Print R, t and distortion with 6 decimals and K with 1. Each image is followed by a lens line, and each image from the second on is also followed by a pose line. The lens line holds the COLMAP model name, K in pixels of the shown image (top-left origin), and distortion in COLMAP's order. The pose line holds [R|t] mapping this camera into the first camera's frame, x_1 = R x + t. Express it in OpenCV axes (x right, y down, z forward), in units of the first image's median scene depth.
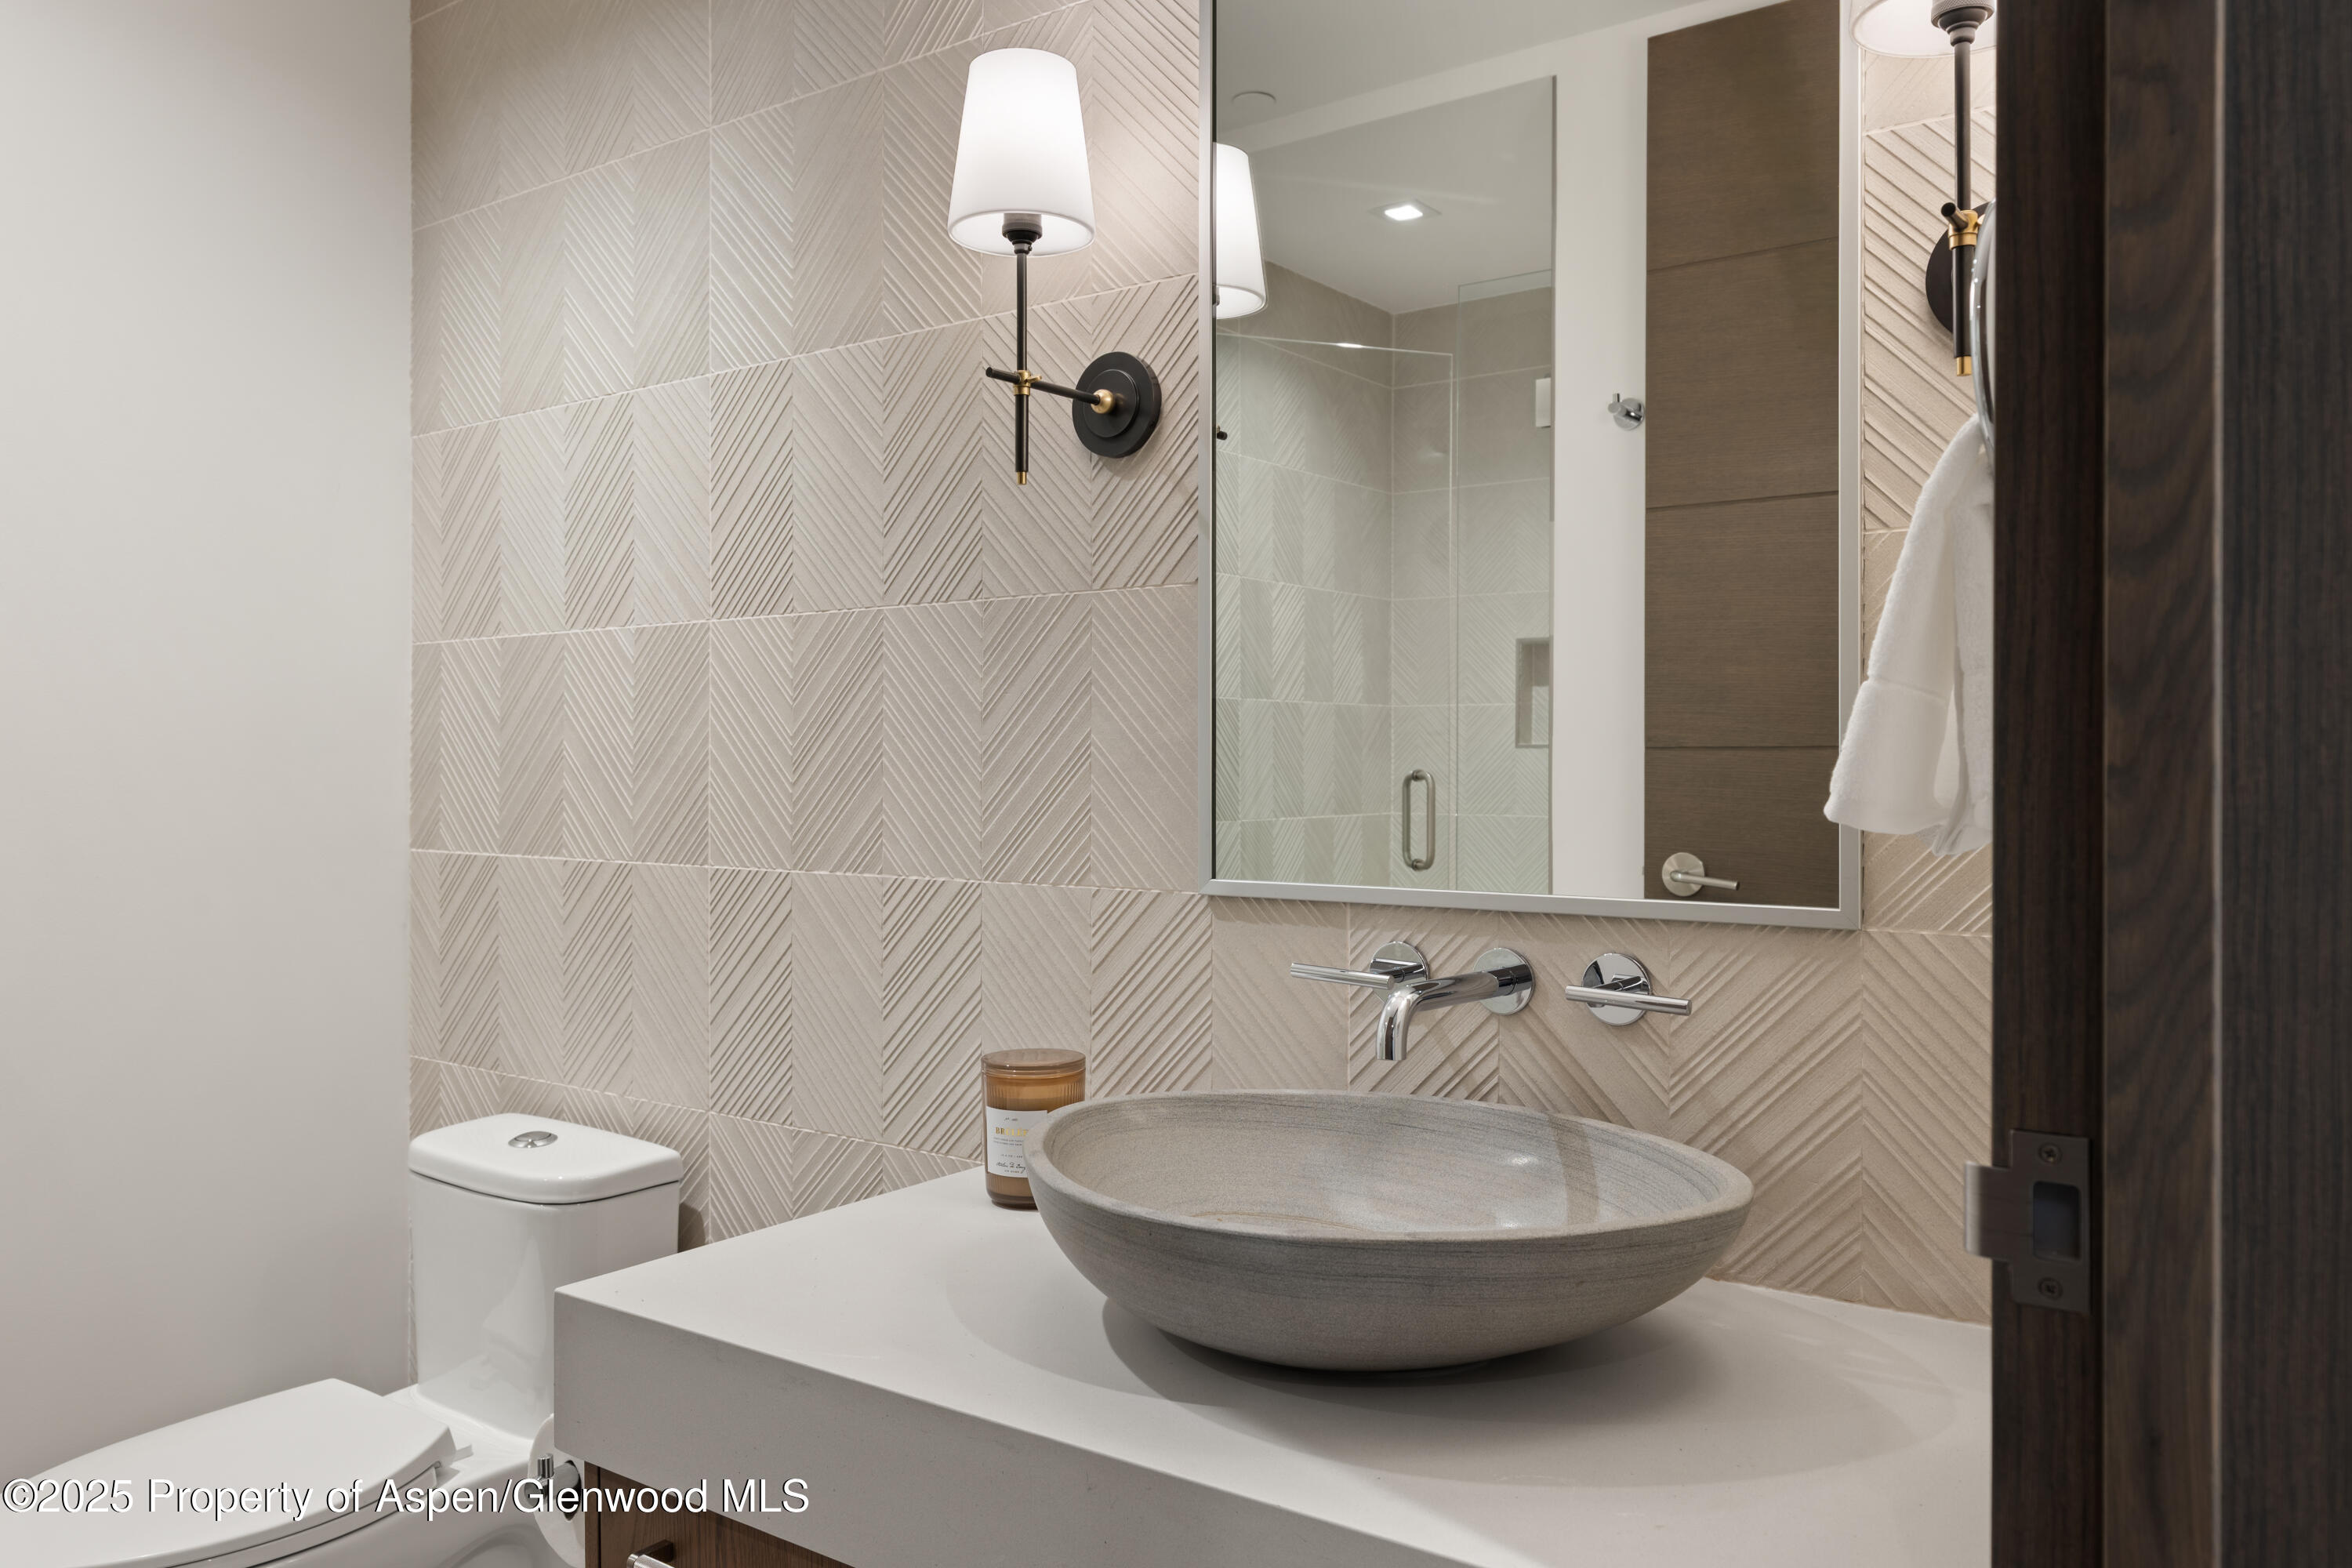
lens RADIAL K [[1698.7, 0, 1172.1], [0, 1698.7, 783.1], [0, 0, 1]] dist [-0.003406, 0.013936]
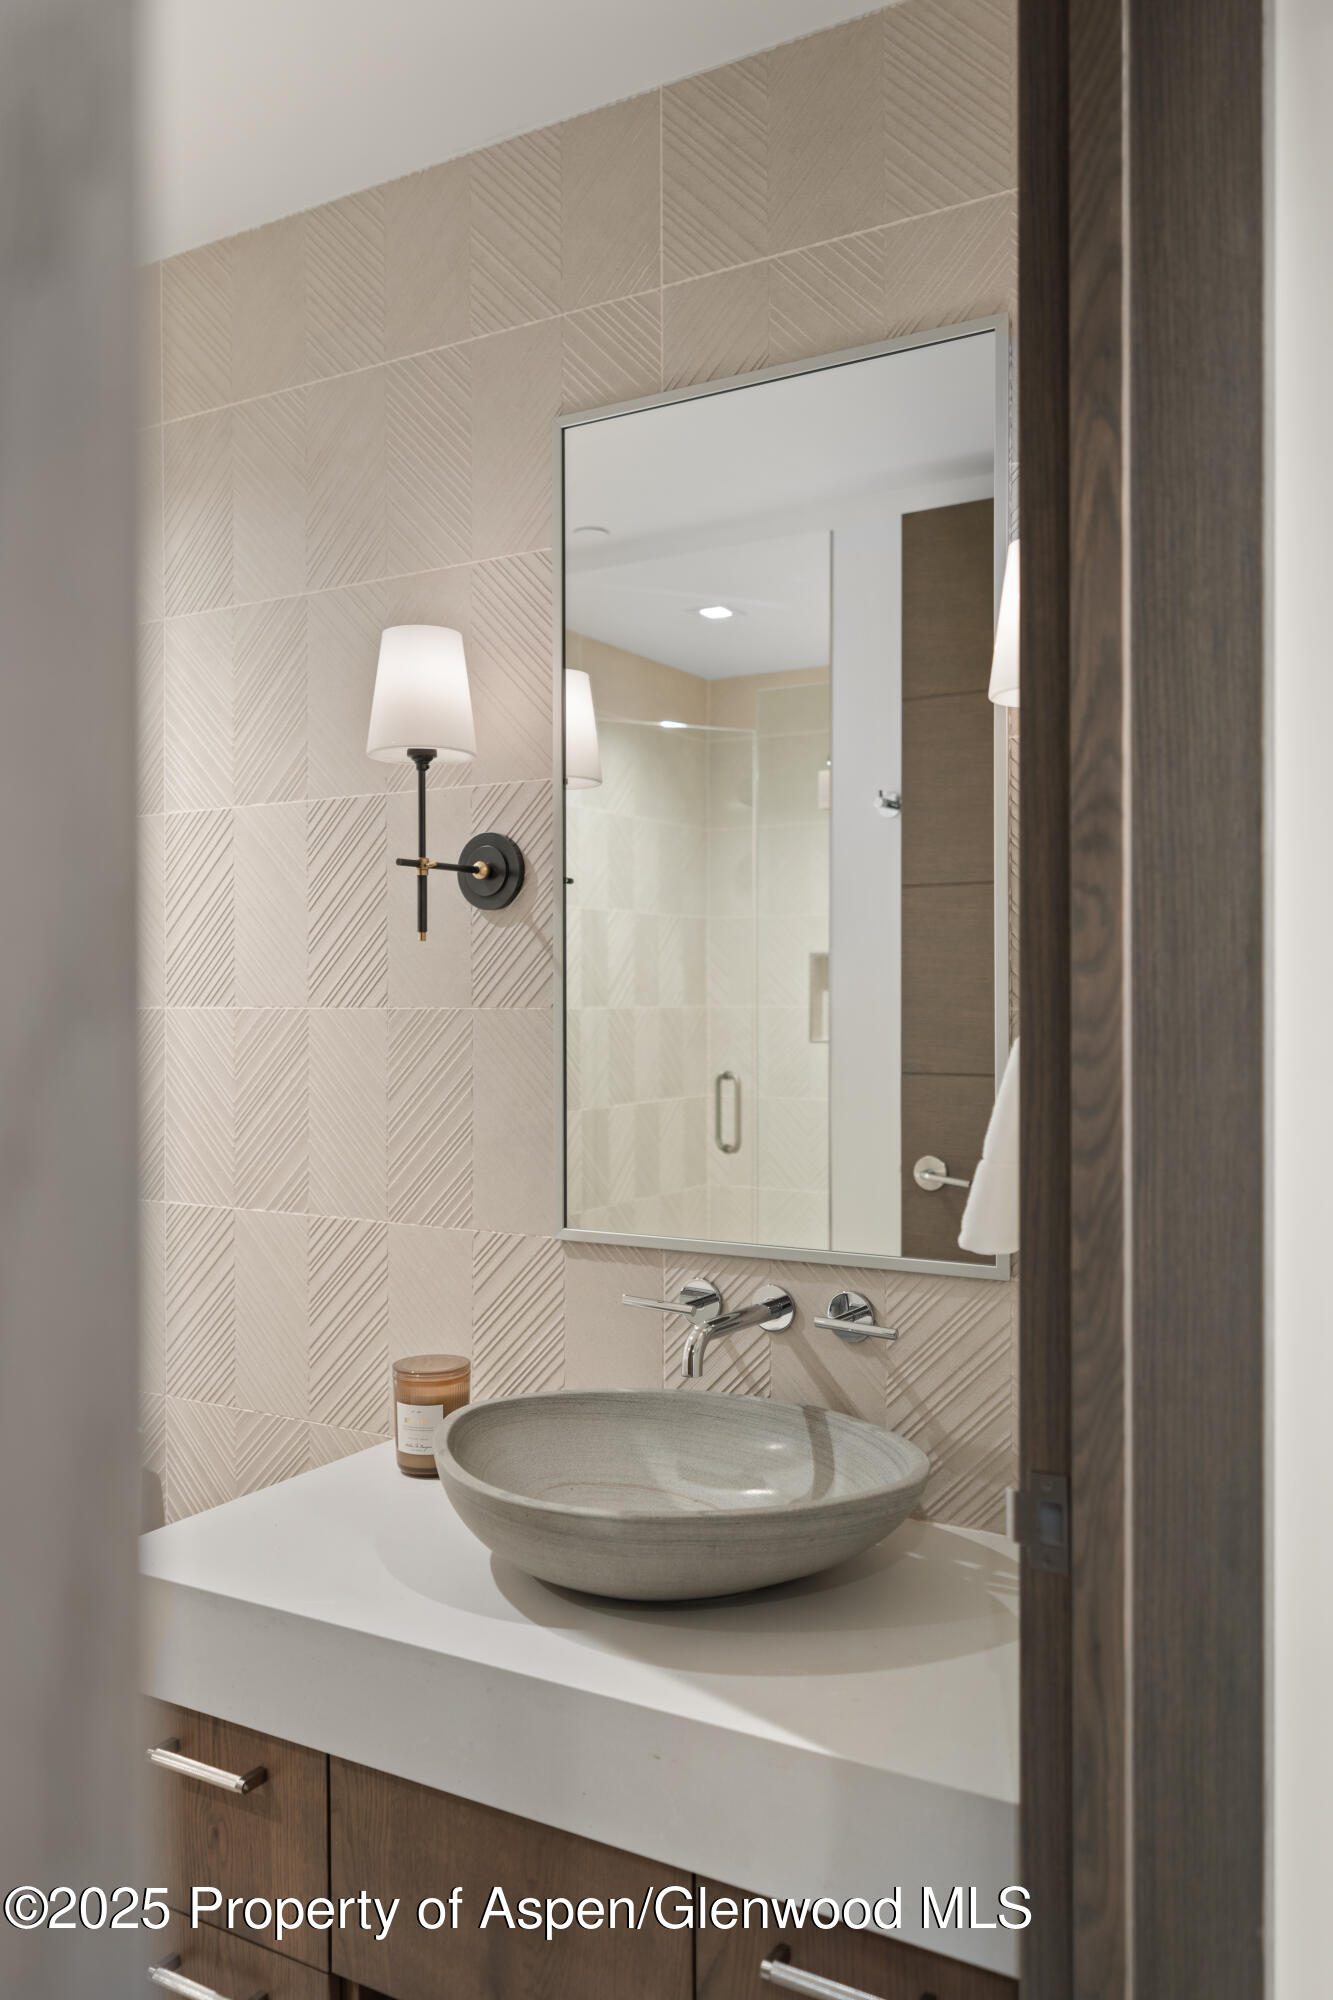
lens RADIAL K [[1582.5, 0, 667.8], [0, 1582.5, 999.4], [0, 0, 1]] dist [0.007873, 0.003136]
pose [[0.995344, -0.002917, 0.096345, -0.015540], [0.002730, 0.999994, 0.002067, -0.129276], [-0.096351, -0.001795, 0.995346, -0.267265]]
